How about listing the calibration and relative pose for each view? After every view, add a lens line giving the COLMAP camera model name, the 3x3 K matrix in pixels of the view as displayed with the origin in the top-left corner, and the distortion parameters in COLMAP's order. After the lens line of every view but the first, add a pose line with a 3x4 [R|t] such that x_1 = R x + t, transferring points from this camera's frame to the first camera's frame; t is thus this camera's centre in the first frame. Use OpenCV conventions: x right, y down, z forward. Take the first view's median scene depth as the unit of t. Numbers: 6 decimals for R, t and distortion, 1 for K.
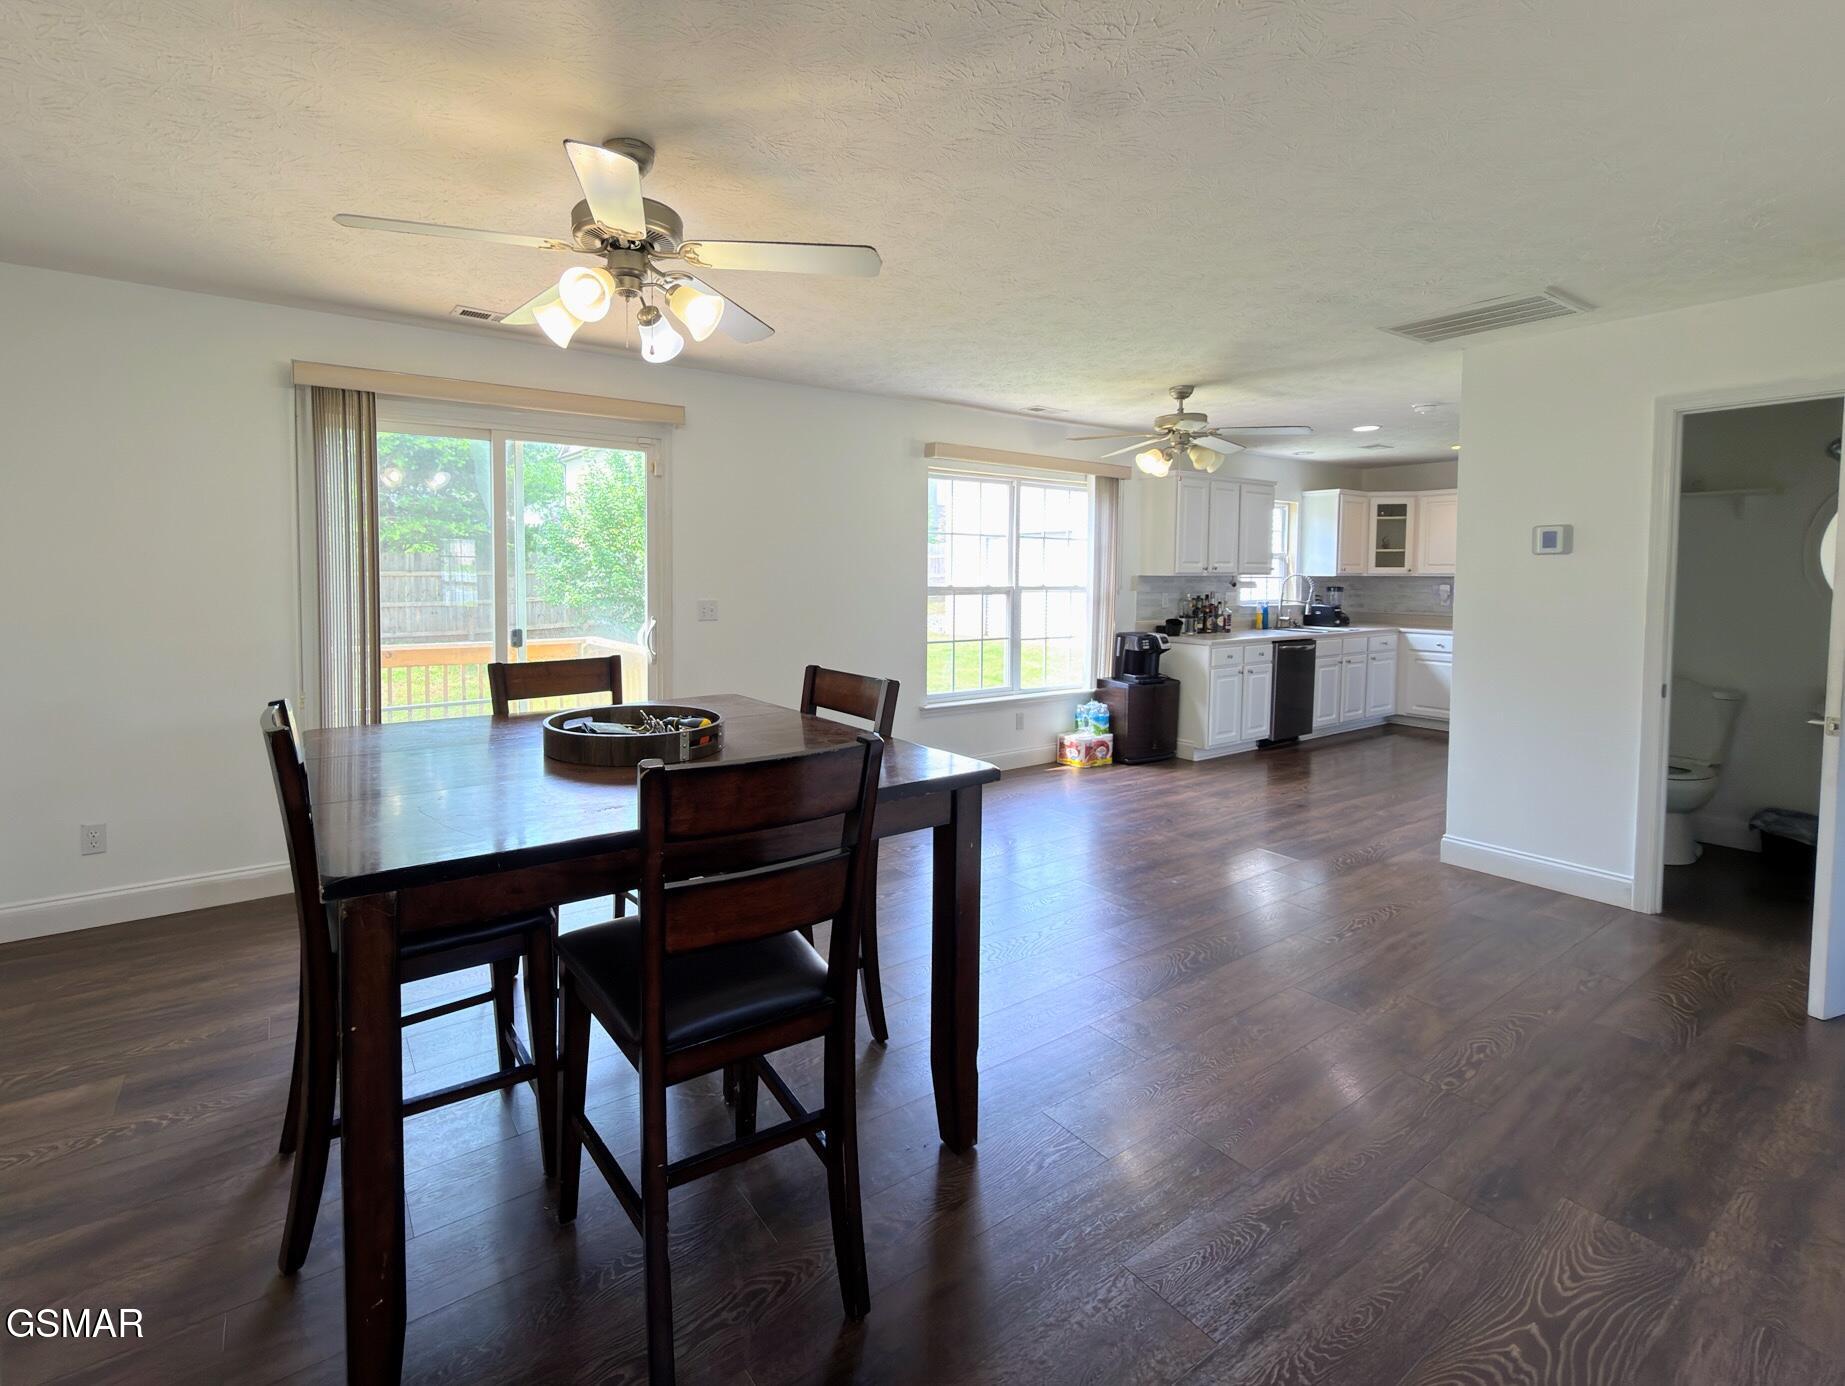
lens RADIAL K [[838.0, 0, 805.0], [0, 838.0, 613.4], [0, 0, 1]] dist [0.001247, 0.000007]
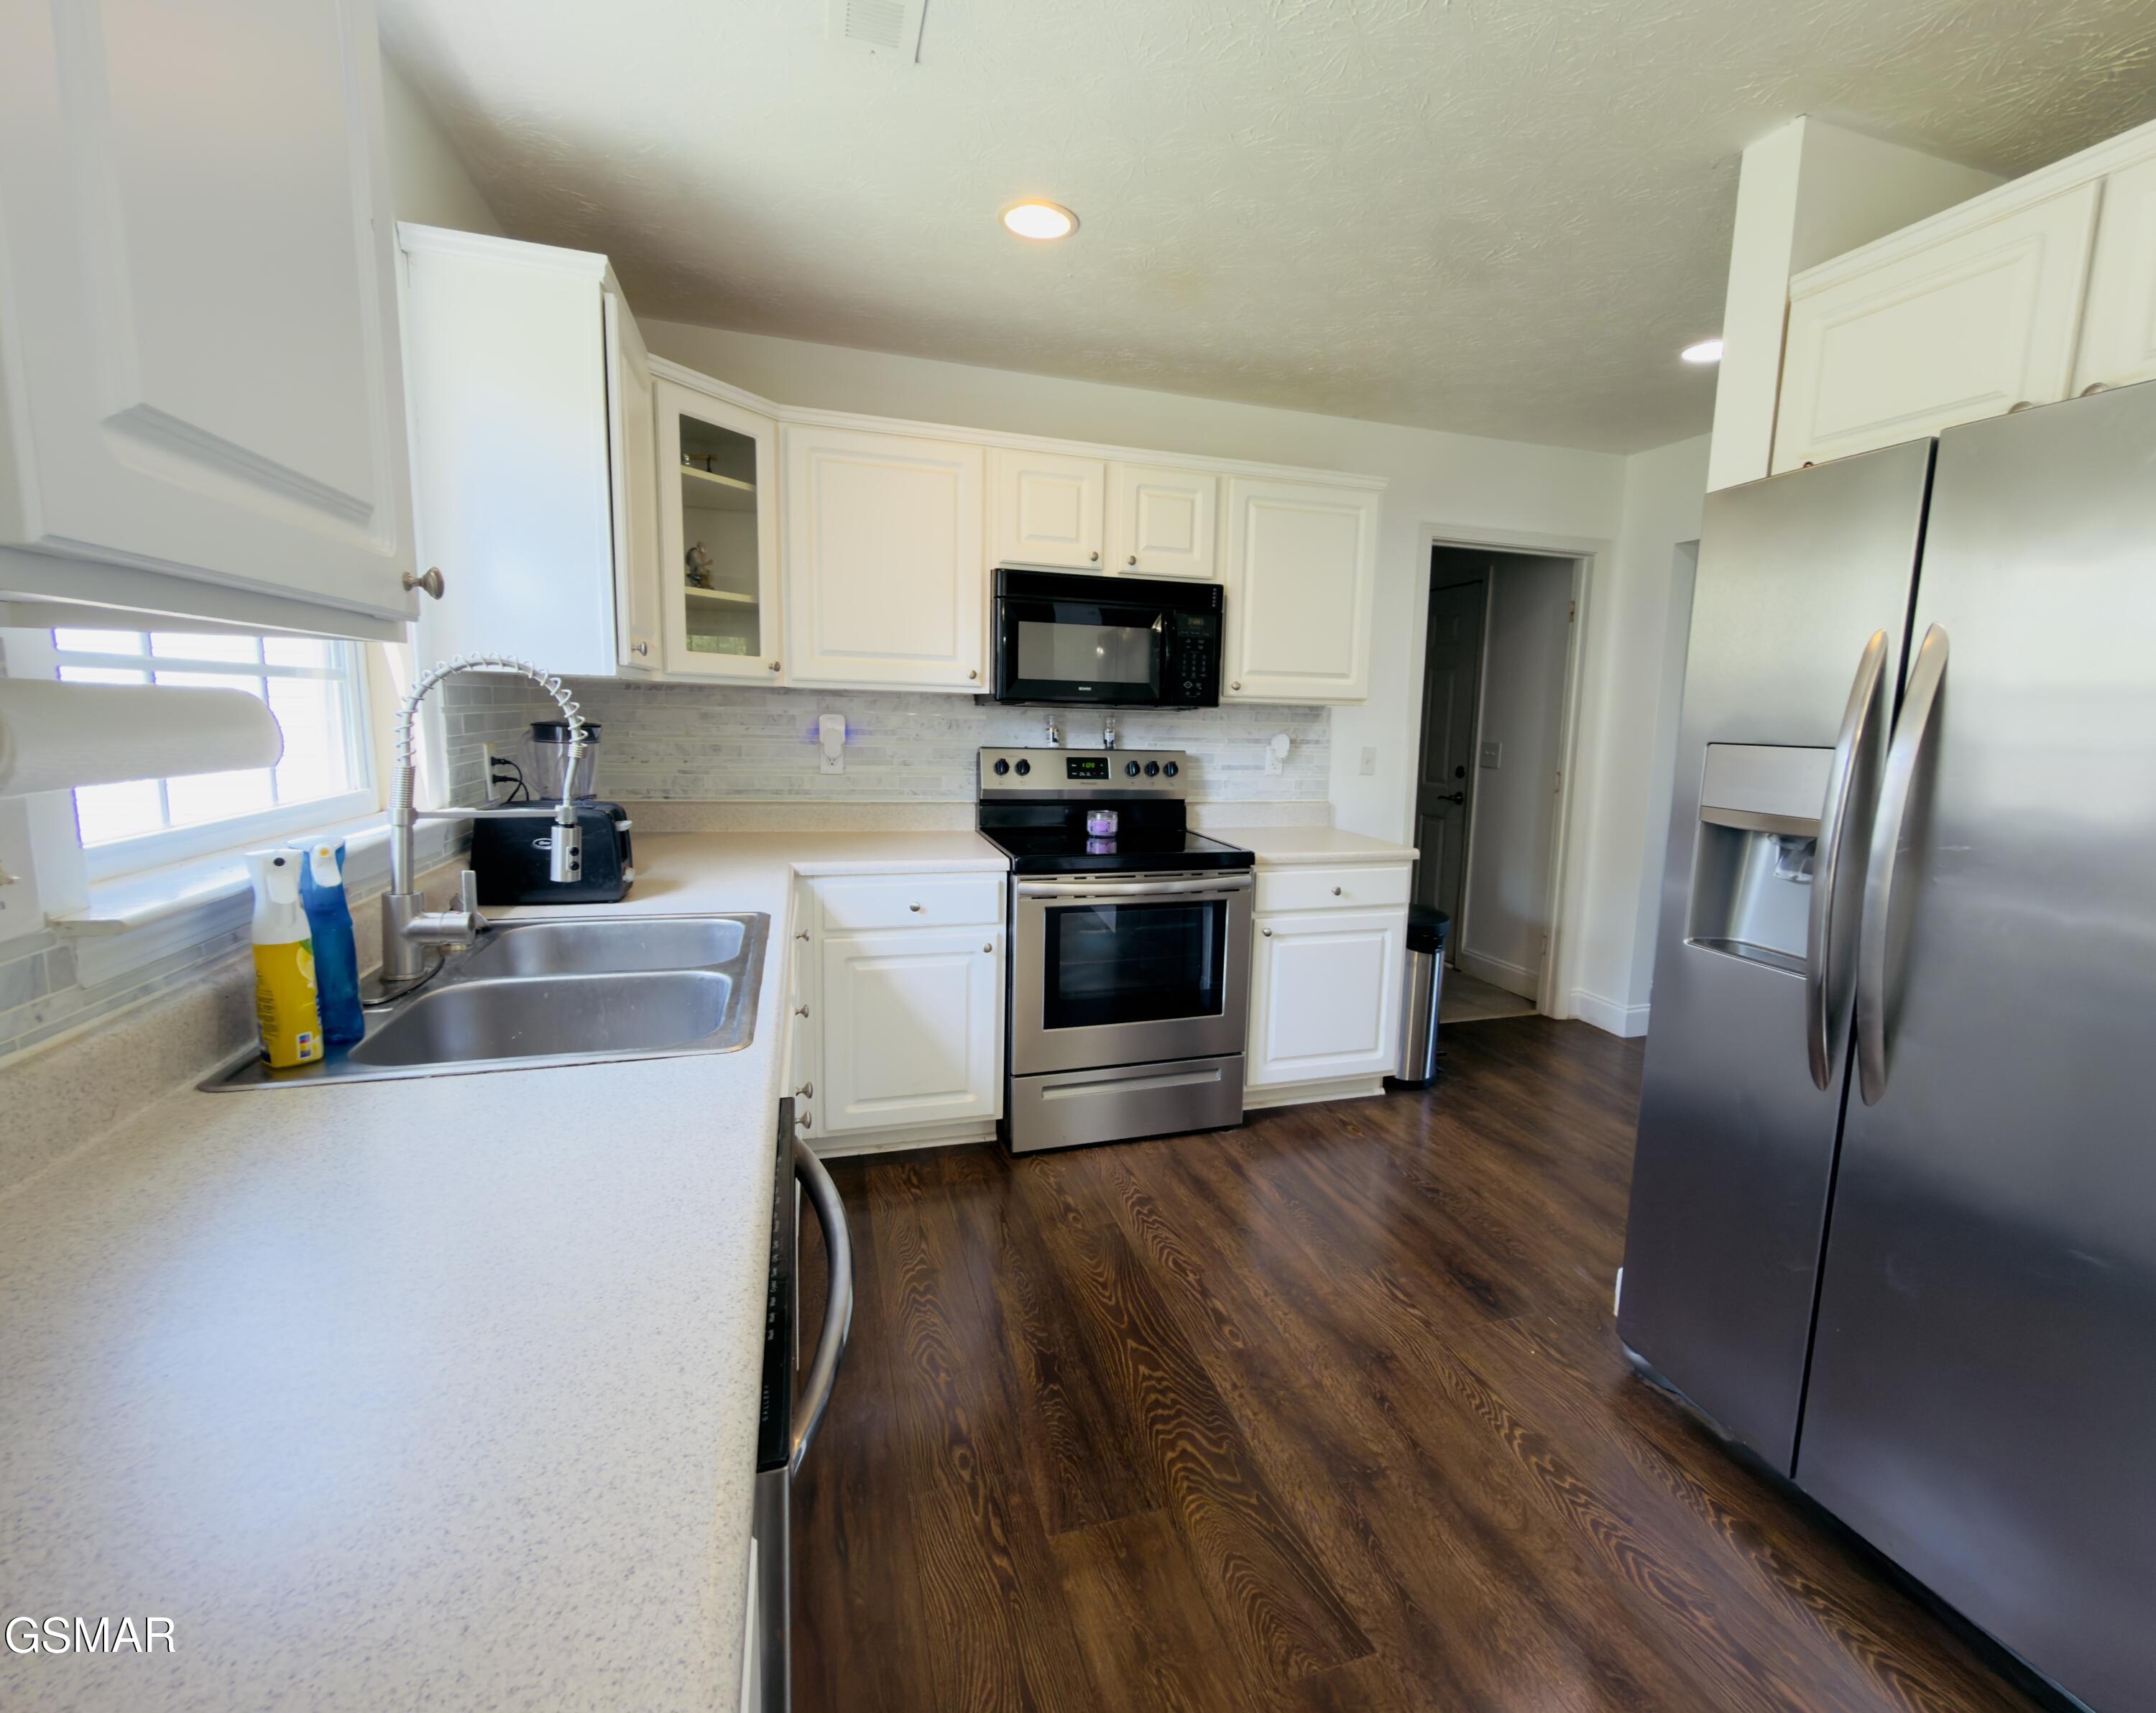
lens RADIAL K [[954.0, 0, 1131.9], [0, 954.0, 840.8], [0, 0, 1]] dist [0.002113, 0.000625]
pose [[0.239641, -0.127704, 0.962426, 0.419506], [0.020395, 0.991755, 0.126517, -0.030625], [-0.970647, -0.010690, 0.240269, 0.810433]]
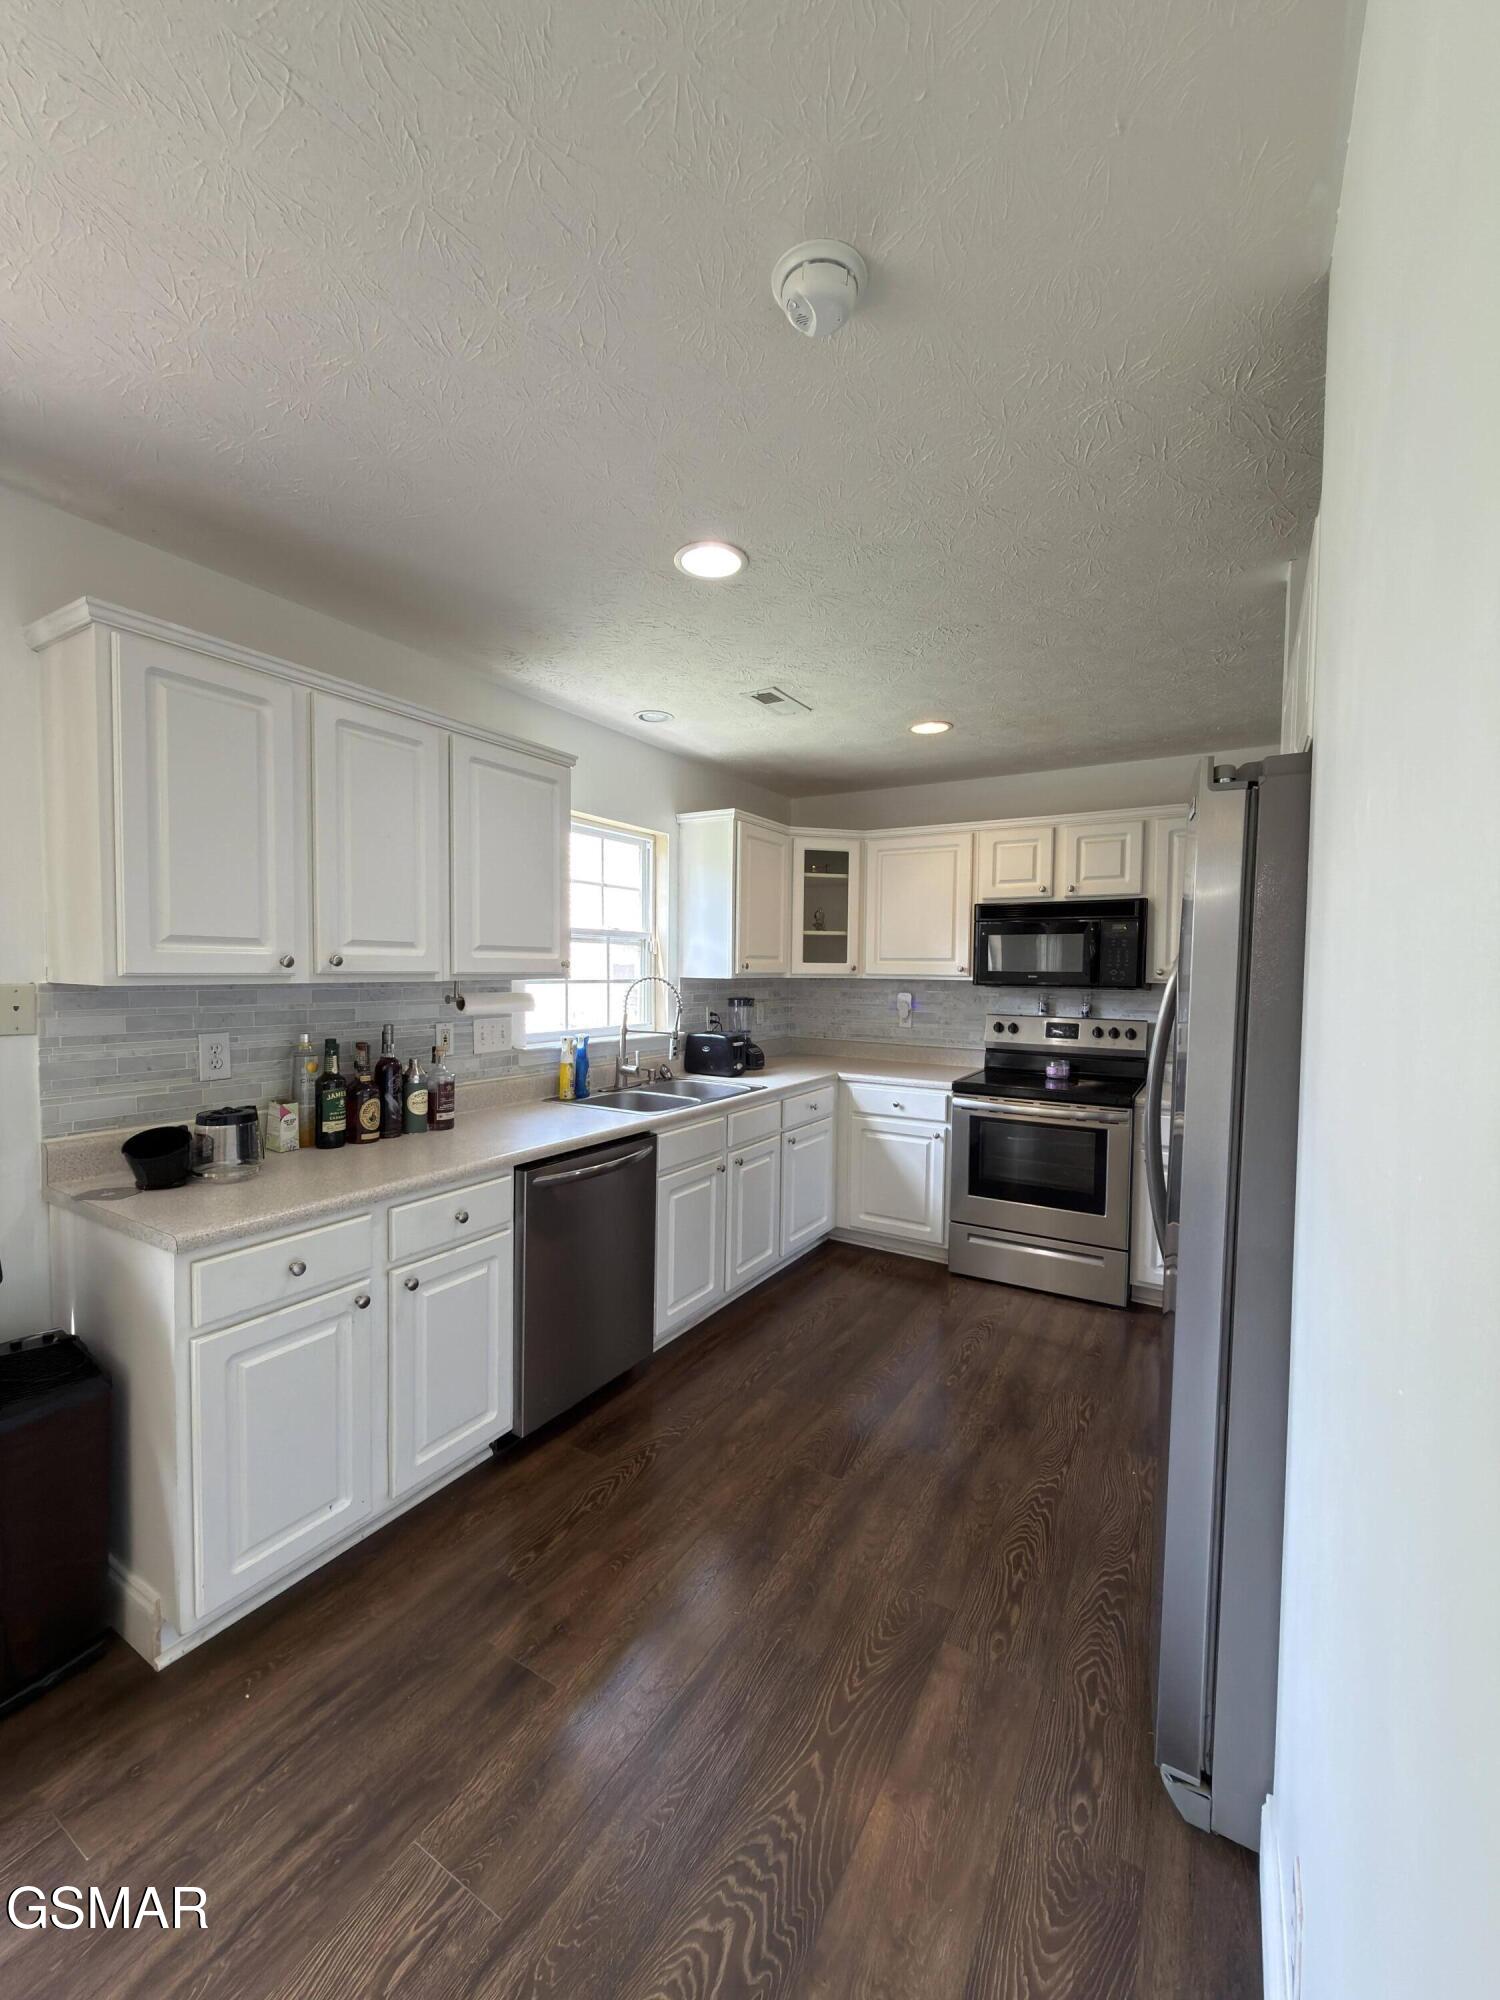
lens RADIAL K [[804.9, 0, 754.1], [0, 804.9, 1001.0], [0, 0, 1]] dist [0.000962, 0.000001]
pose [[0.895082, -0.012315, 0.445732, 0.426963], [0.013722, 0.999906, 0.000070, -0.030878], [-0.445691, 0.006054, 0.895166, 0.554667]]
